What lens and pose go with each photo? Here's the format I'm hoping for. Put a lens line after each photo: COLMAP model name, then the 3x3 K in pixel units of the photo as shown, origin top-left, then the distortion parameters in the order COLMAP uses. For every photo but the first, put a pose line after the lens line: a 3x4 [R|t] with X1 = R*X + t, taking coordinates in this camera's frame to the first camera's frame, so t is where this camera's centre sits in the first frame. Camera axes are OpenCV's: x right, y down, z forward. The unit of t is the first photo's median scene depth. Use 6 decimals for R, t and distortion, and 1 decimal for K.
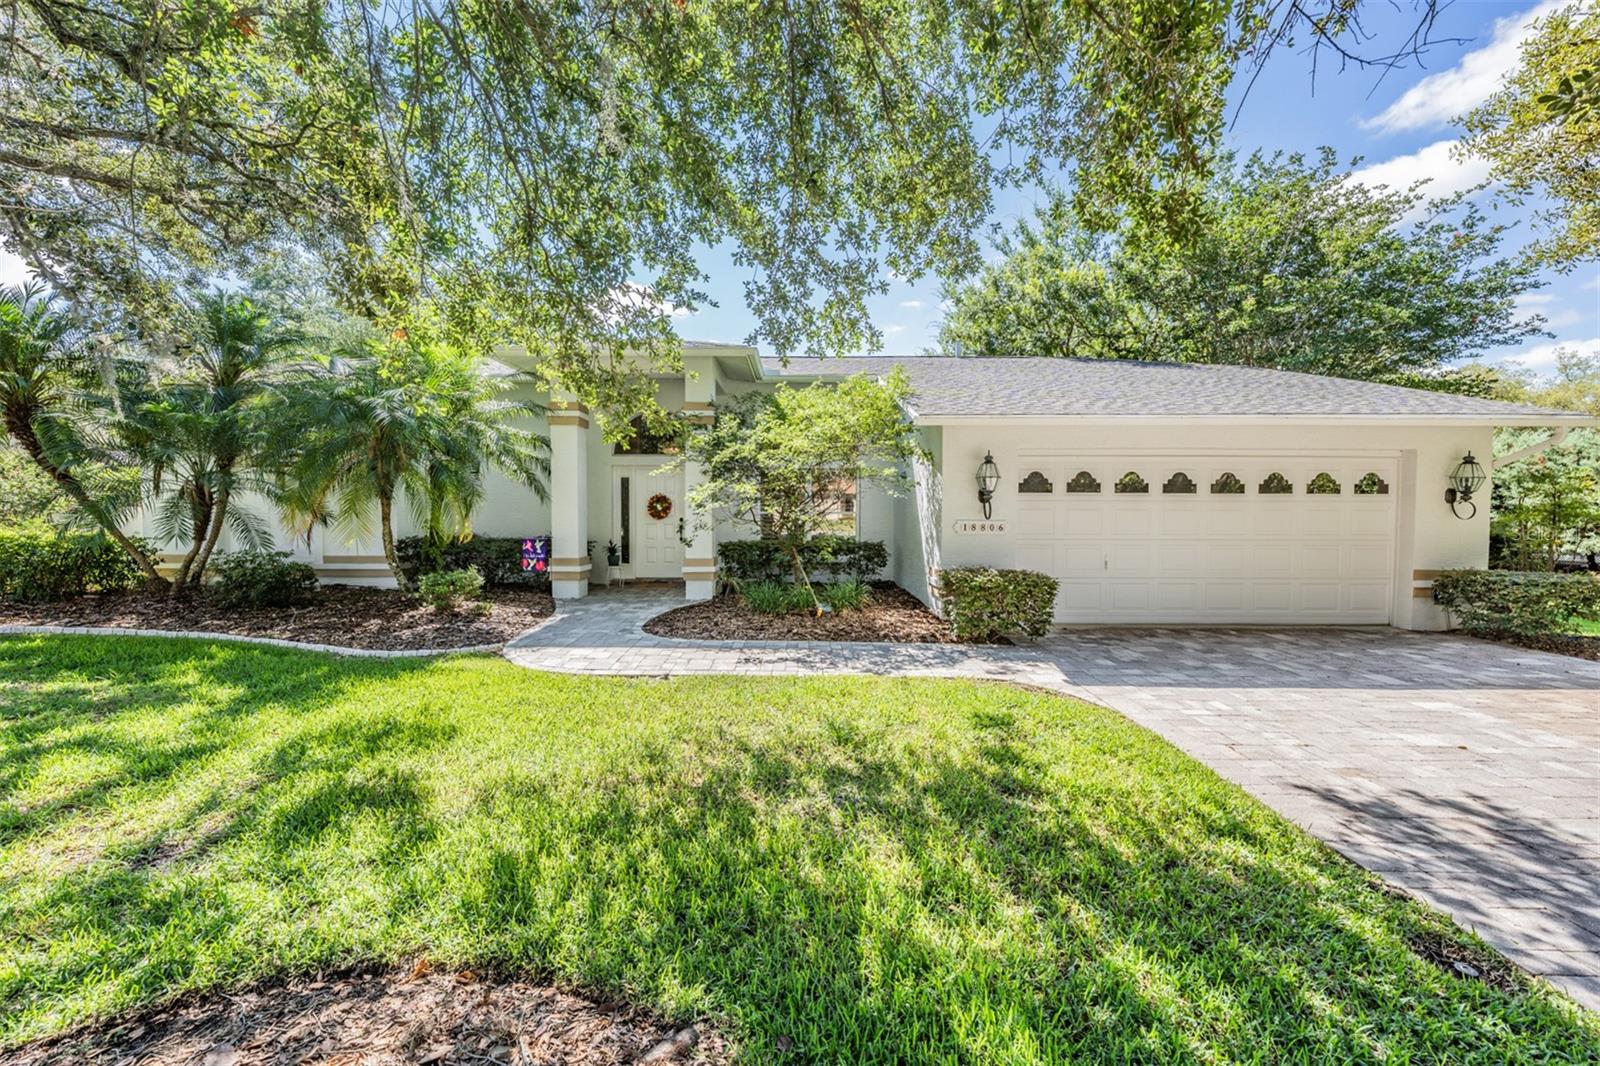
lens RADIAL K [[600.6, 0, 796.5], [0, 600.6, 512.3], [0, 0, 1]] dist [-0.001818, -0.000139]
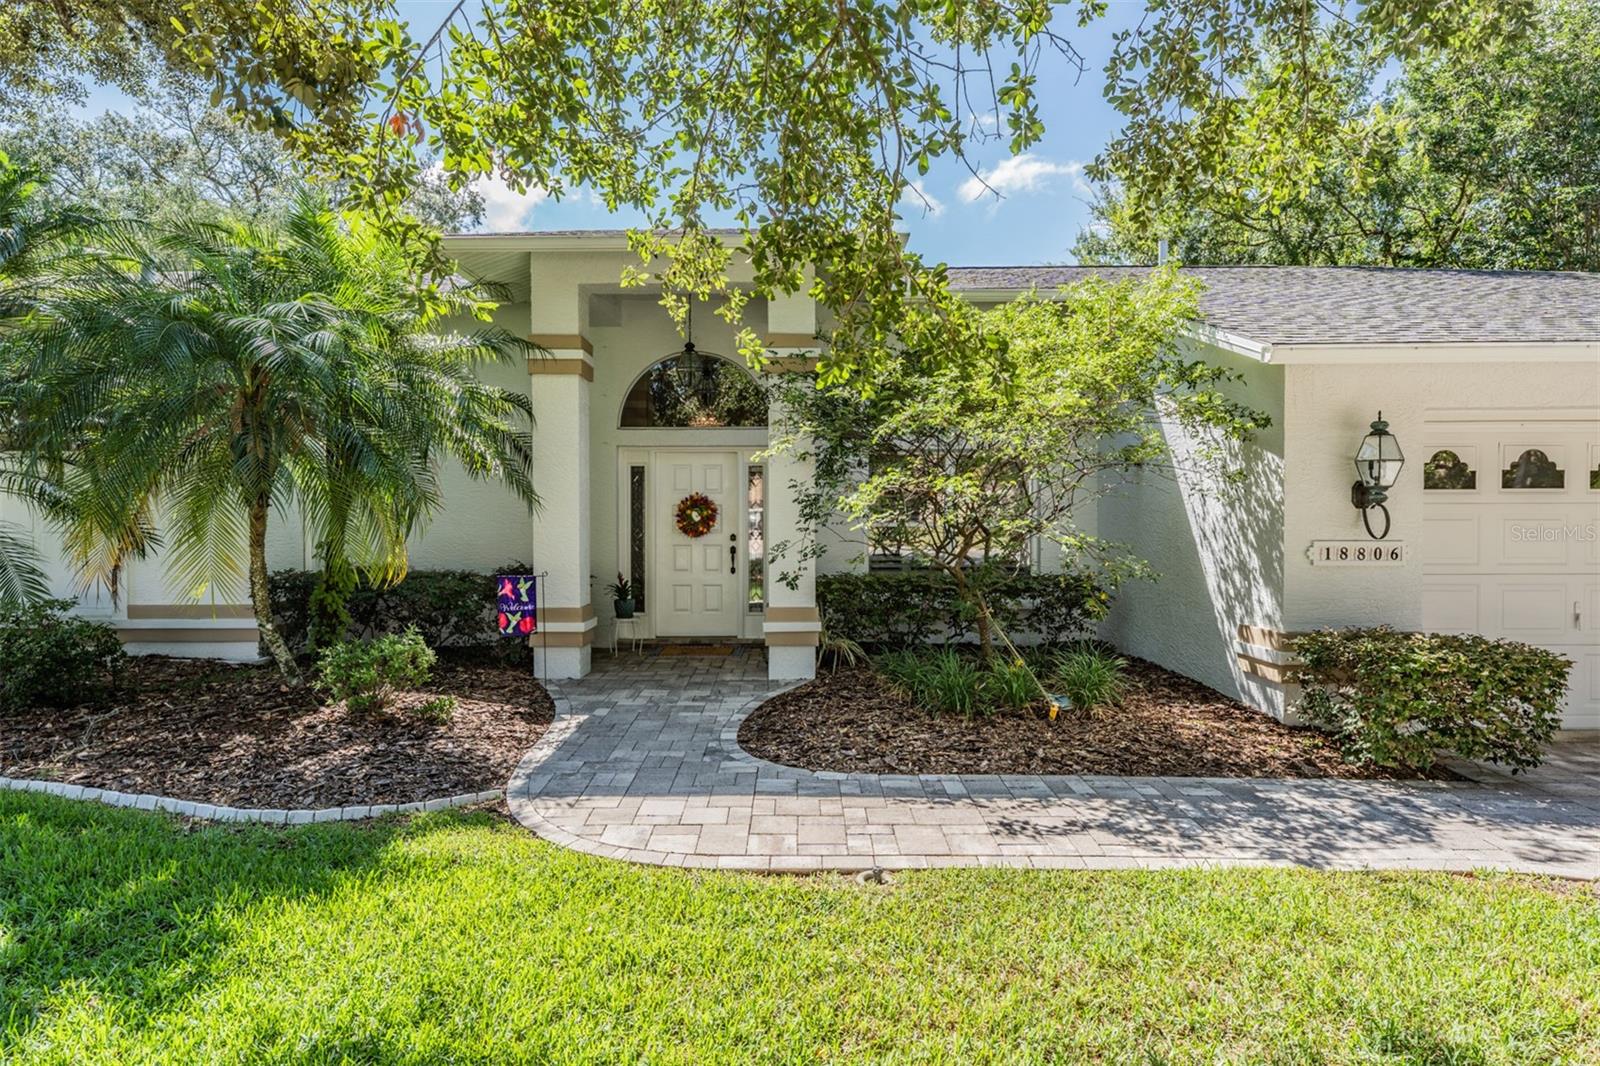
lens RADIAL K [[893.5, 0, 804.0], [0, 893.5, 500.0], [0, 0, 1]] dist [0.002185, 0.002498]
pose [[0.999986, -0.005166, 0.000929, -0.186758], [0.005183, 0.999785, -0.020059, -0.009442], [-0.000826, 0.020064, 0.999798, 0.185687]]
